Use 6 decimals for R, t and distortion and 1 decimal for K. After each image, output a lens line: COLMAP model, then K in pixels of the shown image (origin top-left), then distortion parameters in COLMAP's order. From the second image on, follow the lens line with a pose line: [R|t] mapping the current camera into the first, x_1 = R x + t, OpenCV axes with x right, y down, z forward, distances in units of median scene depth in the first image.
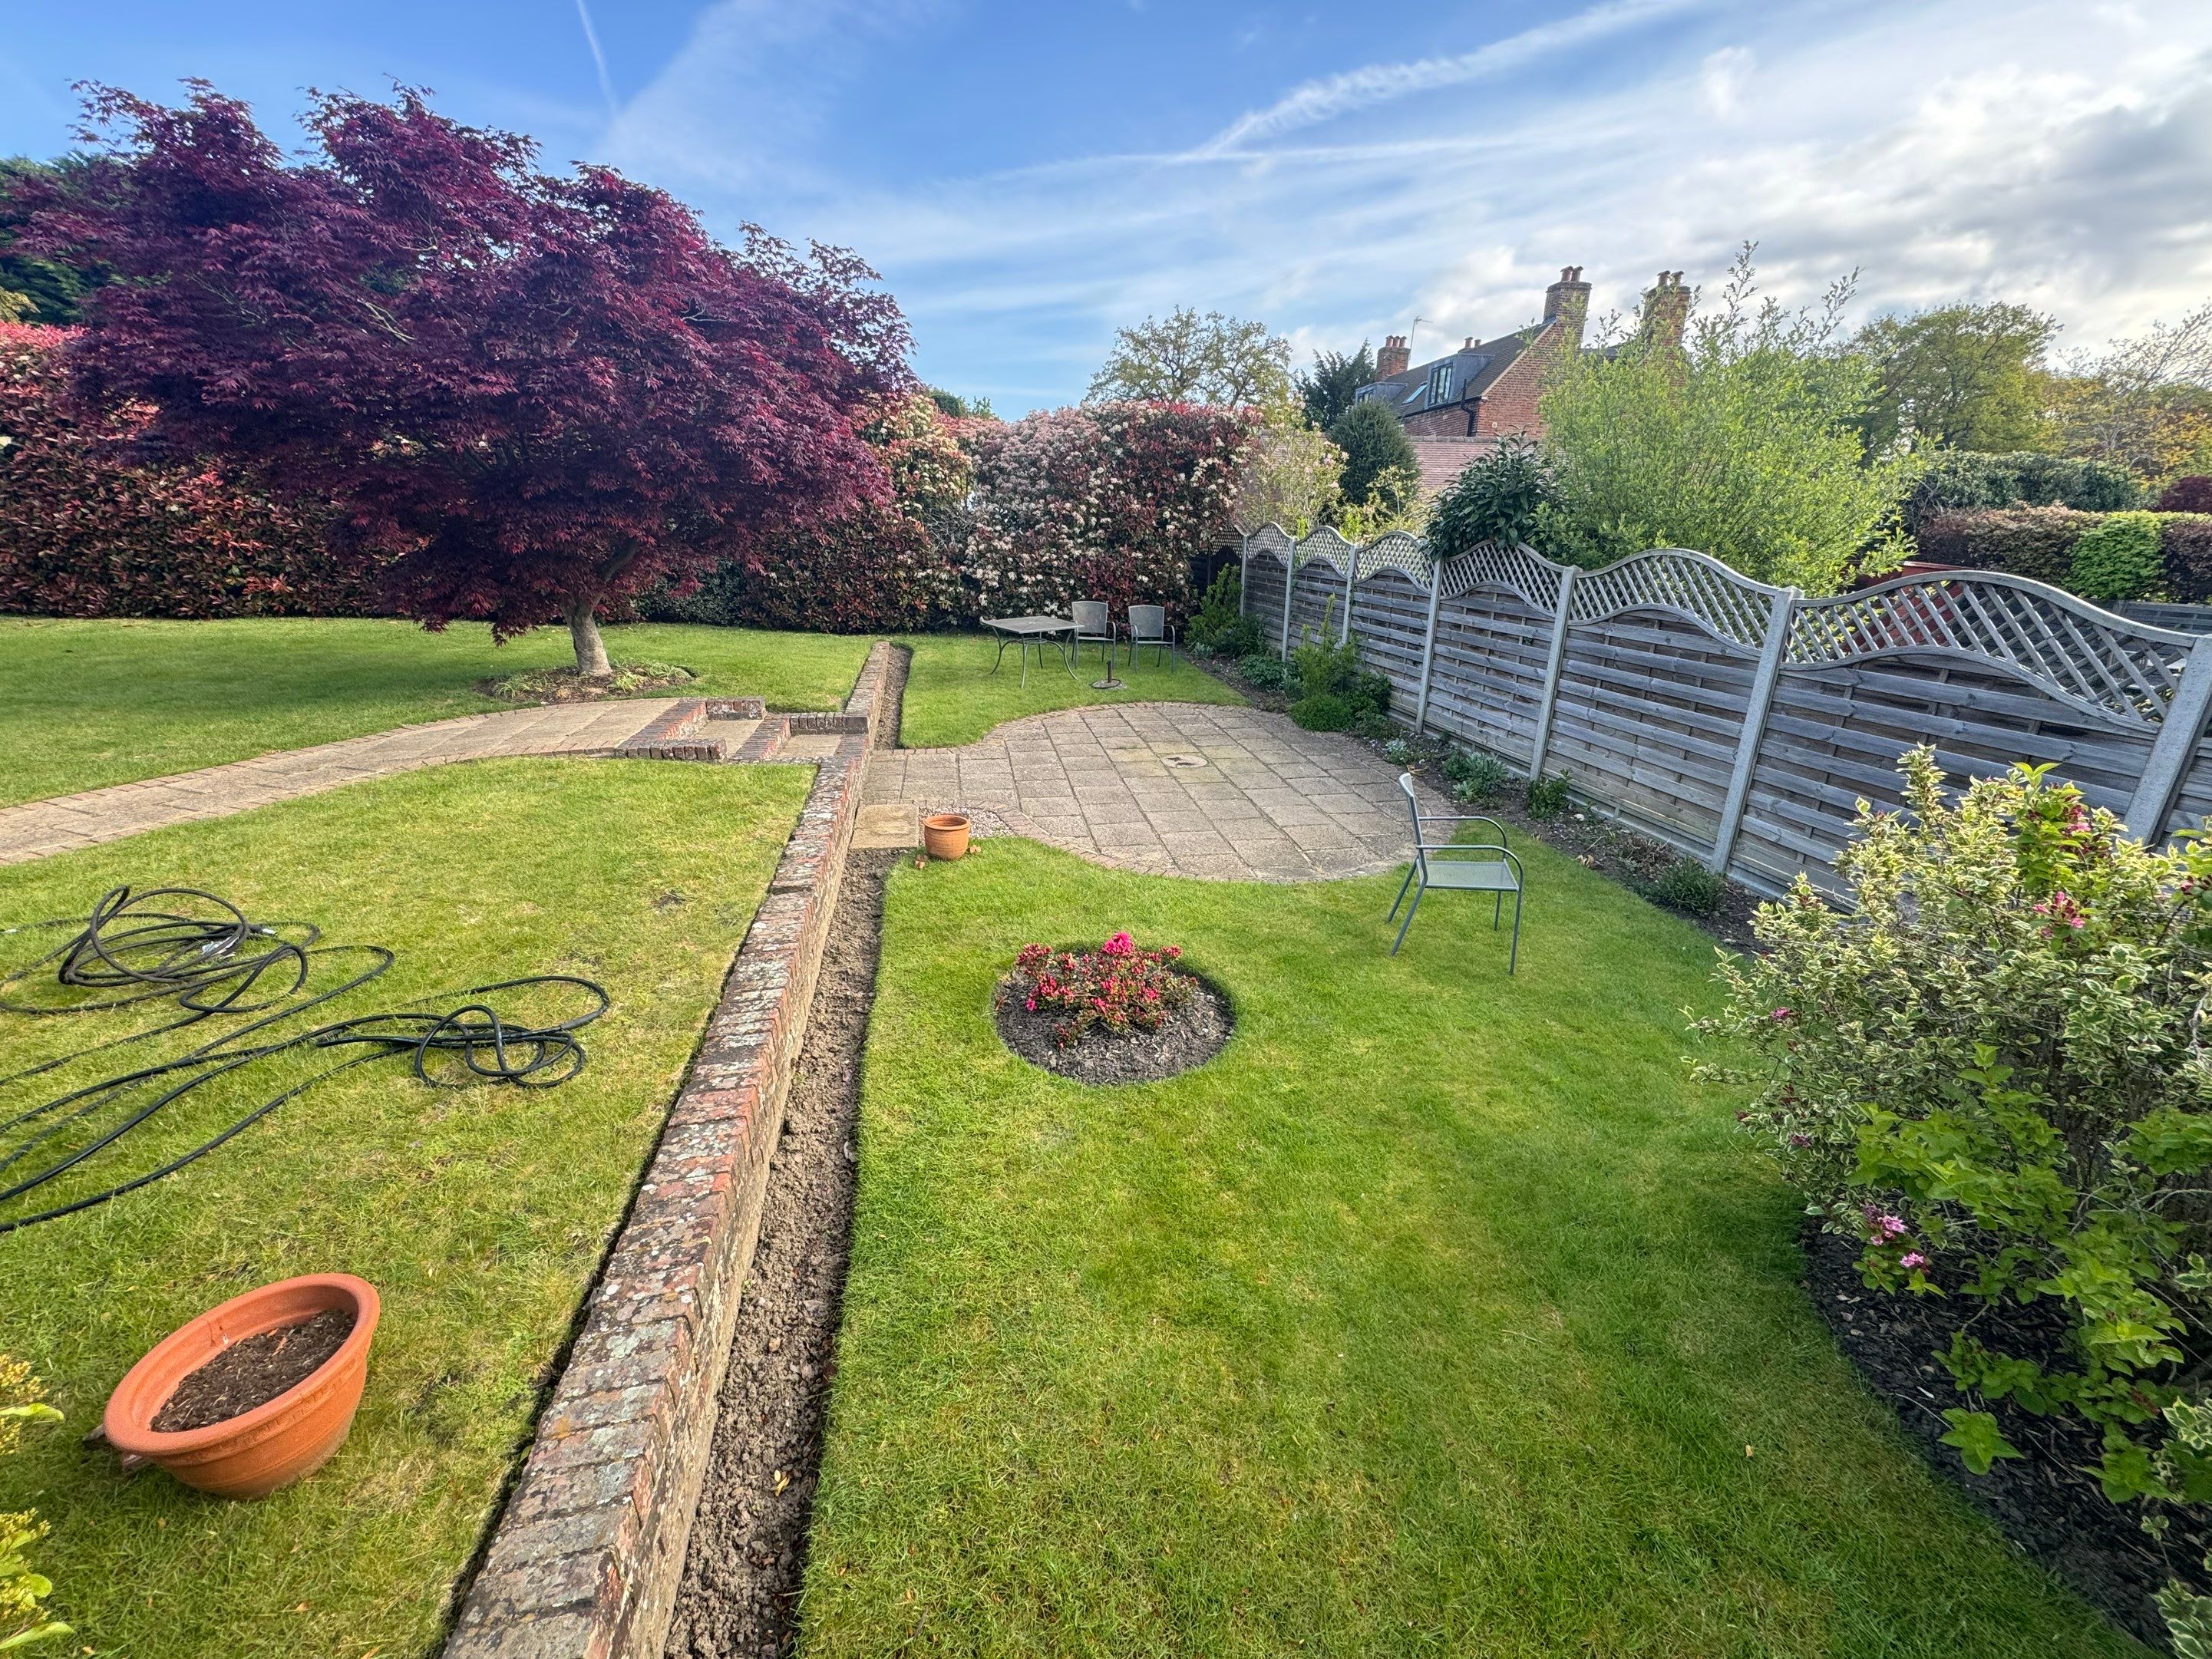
lens RADIAL K [[871.8, 0, 1104.5], [0, 871.8, 826.0], [0, 0, 1]] dist [-0.003431, 0.000290]
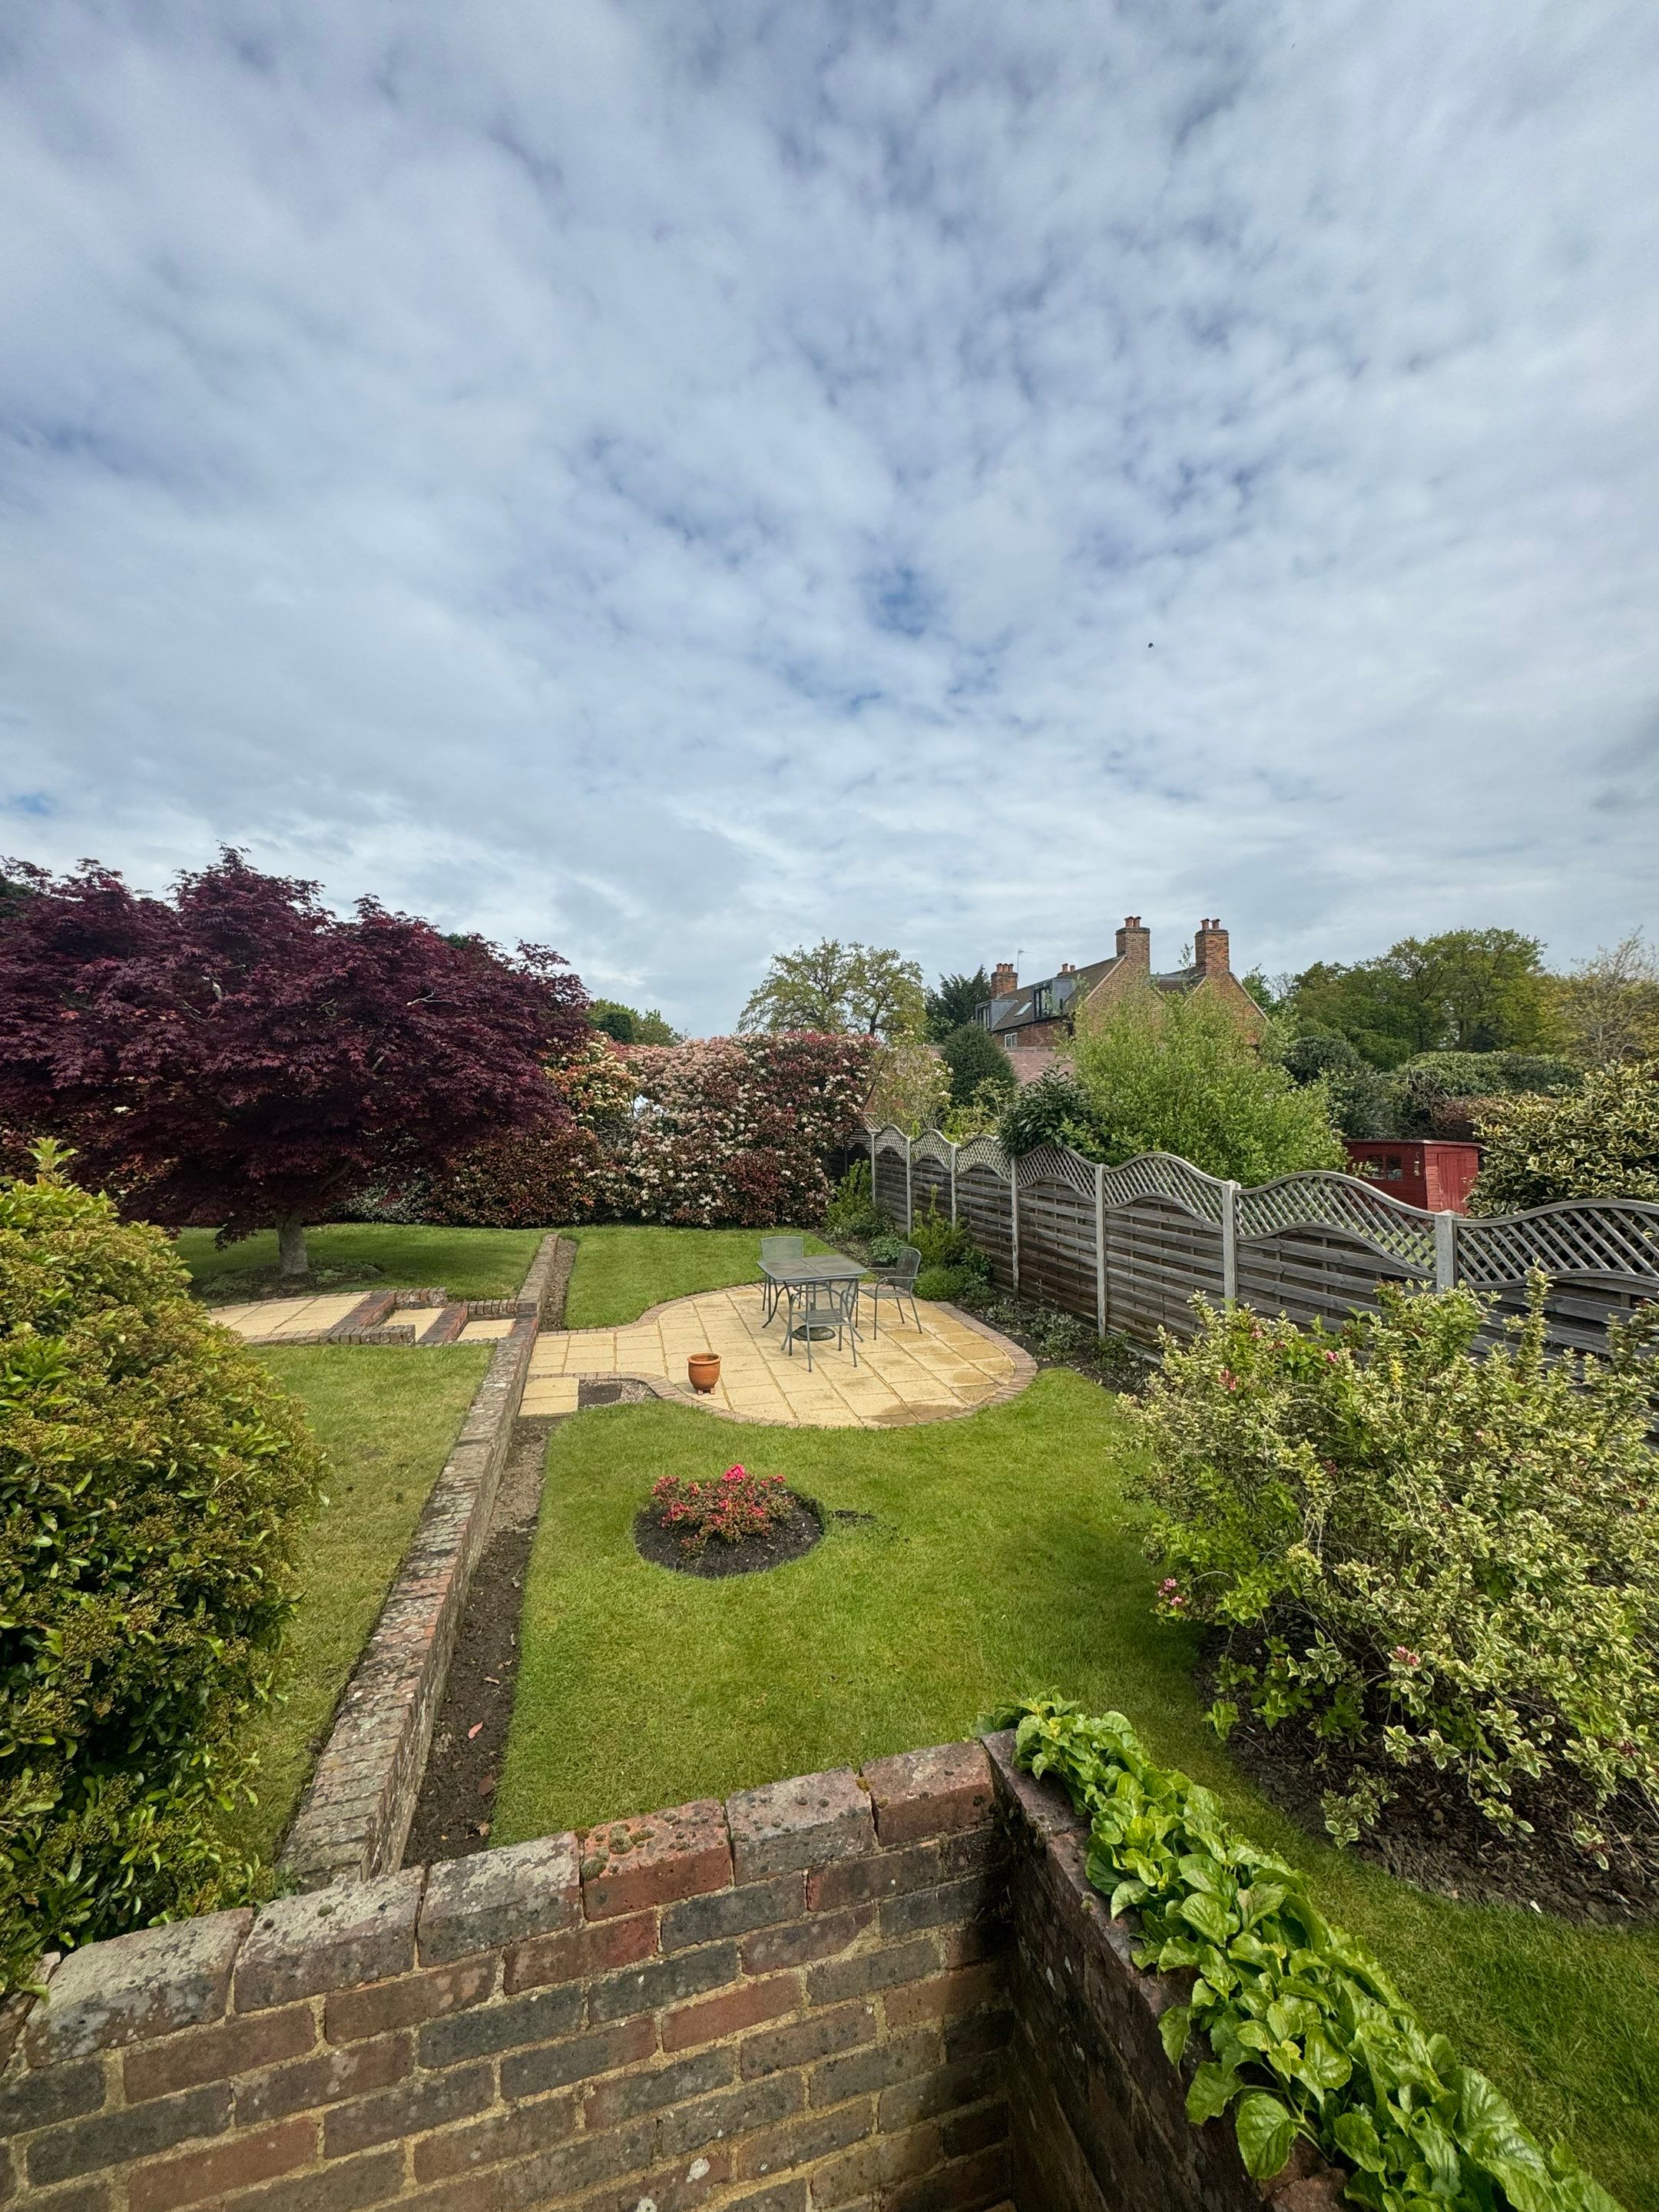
lens RADIAL K [[871.9, 0, 829.5], [0, 871.9, 1106.0], [0, 0, 1]] dist [-0.003431, 0.000290]
pose [[0.997323, -0.020512, 0.070193, 0.023698], [0.042740, 0.942351, -0.331886, 0.018263], [-0.059338, 0.333997, 0.940704, -0.121854]]
